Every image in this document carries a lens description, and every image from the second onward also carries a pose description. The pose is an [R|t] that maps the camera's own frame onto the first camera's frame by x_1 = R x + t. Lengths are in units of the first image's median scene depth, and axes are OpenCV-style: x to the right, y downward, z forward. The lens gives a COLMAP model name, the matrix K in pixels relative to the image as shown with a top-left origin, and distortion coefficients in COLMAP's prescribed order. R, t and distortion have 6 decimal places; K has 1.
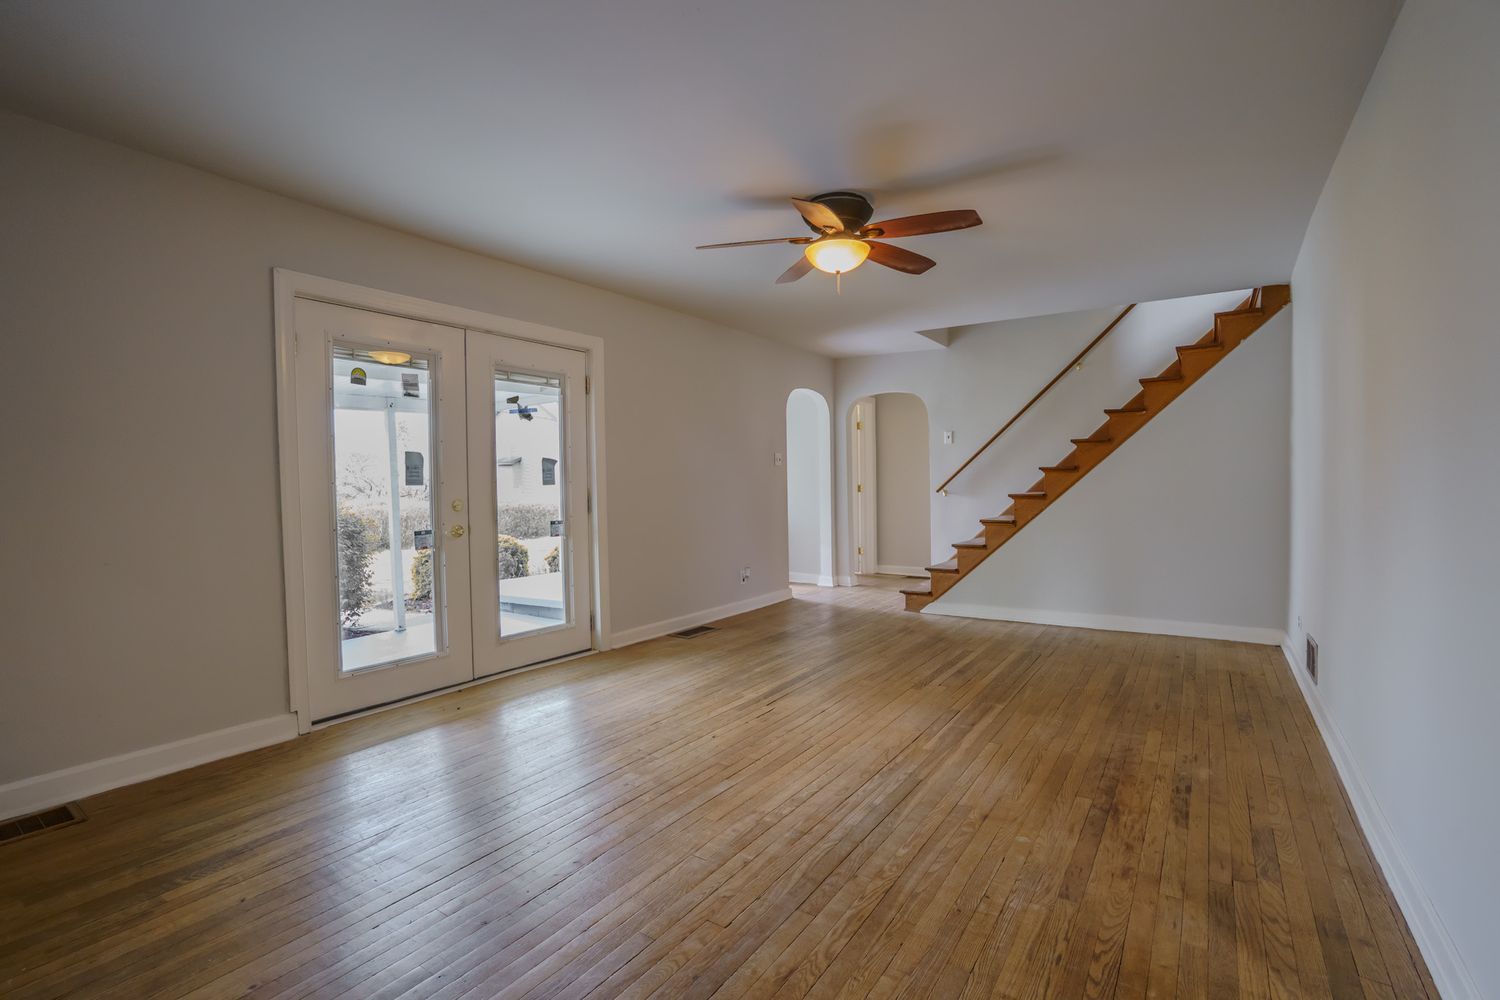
lens RADIAL K [[717.9, 0, 734.1], [0, 717.9, 504.0], [0, 0, 1]] dist [-0.061357, 0.021610]
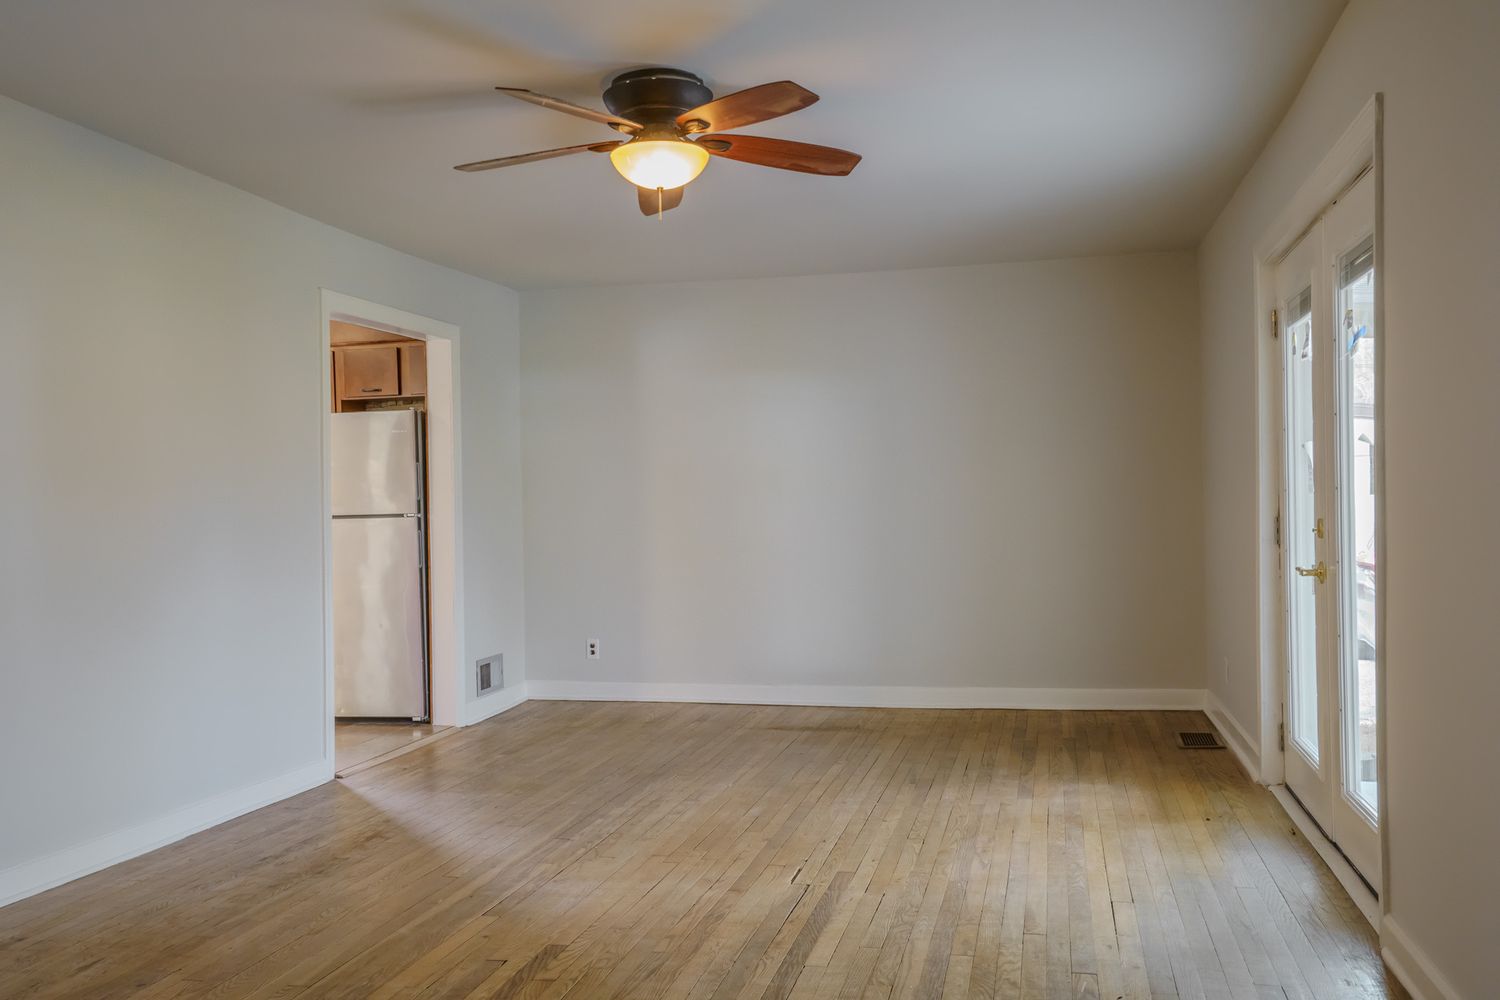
lens RADIAL K [[1379.1, 0, 750.0], [0, 1379.1, 500.0], [0, 0, 1]] dist [0.001545, 0.001471]
pose [[-0.932098, 0.025967, -0.361275, 0.524679], [0.020538, 0.999611, 0.018861, -0.060326], [0.361624, 0.010160, -0.932269, 2.172900]]
